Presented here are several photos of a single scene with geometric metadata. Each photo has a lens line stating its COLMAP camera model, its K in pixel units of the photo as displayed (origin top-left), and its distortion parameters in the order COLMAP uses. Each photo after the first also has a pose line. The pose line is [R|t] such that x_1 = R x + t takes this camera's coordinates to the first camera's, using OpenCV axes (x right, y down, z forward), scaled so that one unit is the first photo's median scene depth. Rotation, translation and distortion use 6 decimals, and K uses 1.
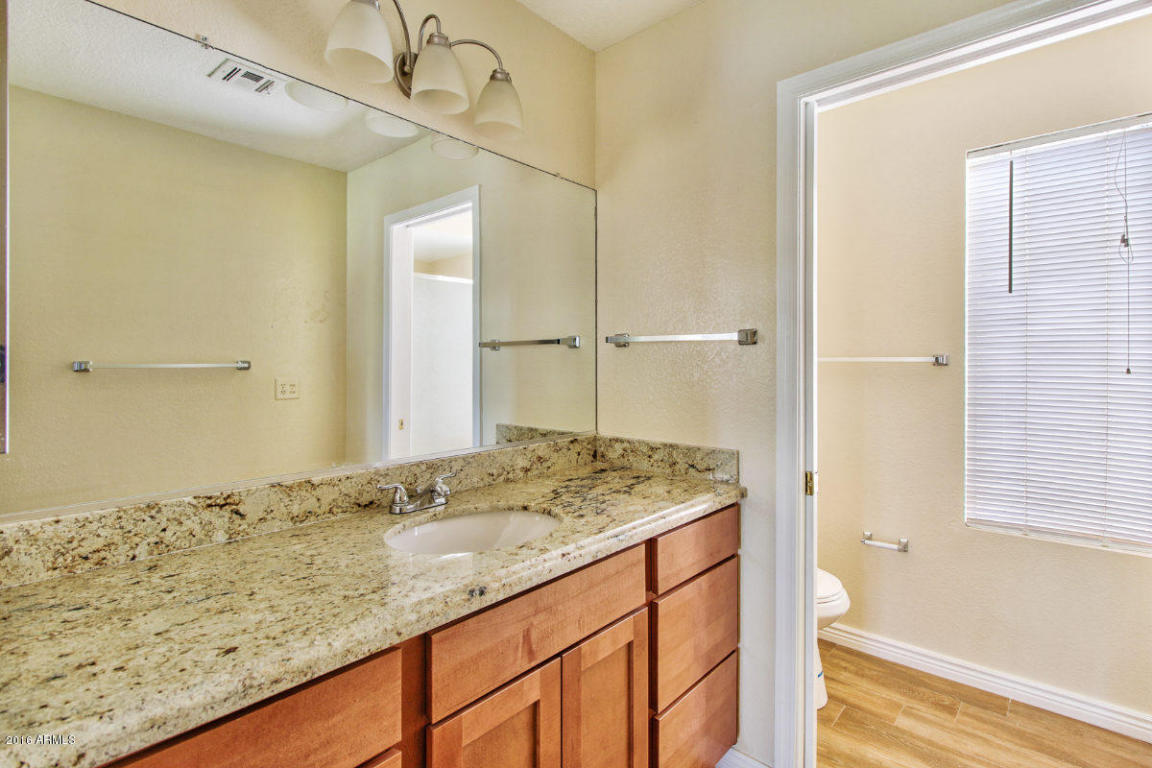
lens RADIAL K [[555.0, 0, 577.6], [0, 555.0, 365.4], [0, 0, 1]] dist [-0.000230, -0.000302]
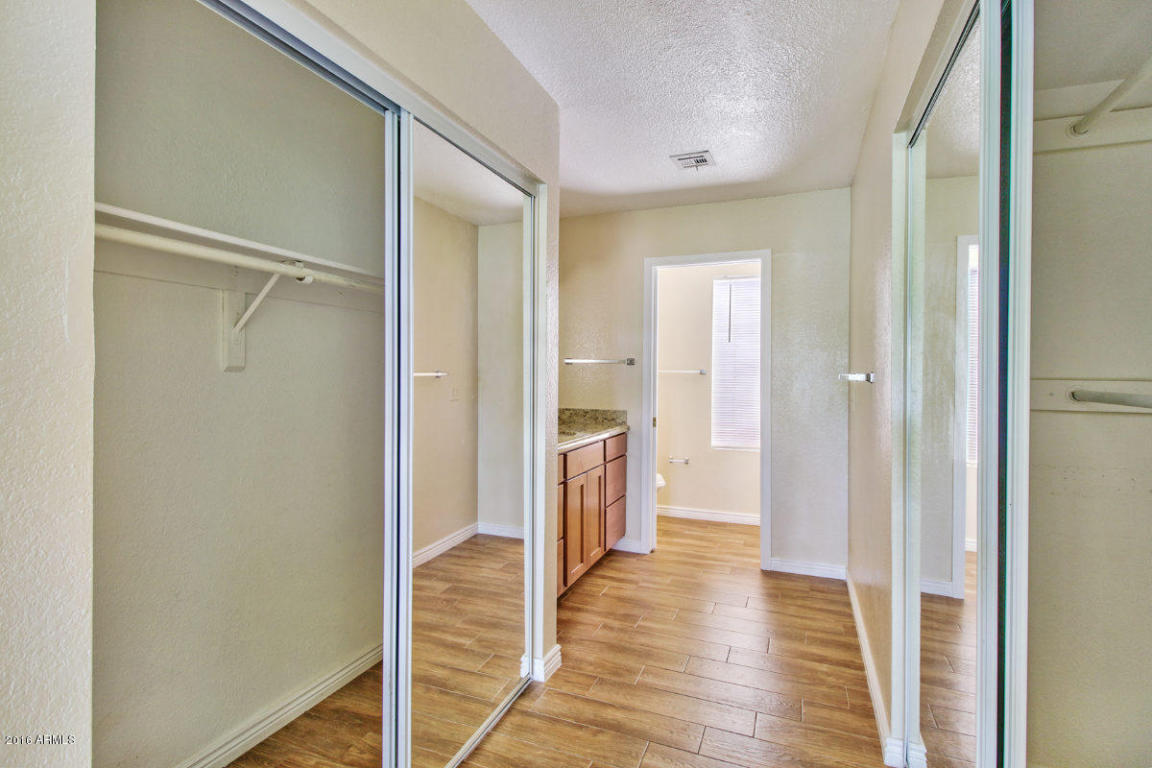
lens RADIAL K [[539.2, 0, 578.1], [0, 539.2, 374.7], [0, 0, 1]] dist [0.021184, -0.000379]
pose [[0.942882, 0.005839, 0.333075, -0.590167], [-0.007064, 0.999972, 0.002469, -0.001244], [-0.333052, -0.004680, 0.942897, -0.964164]]
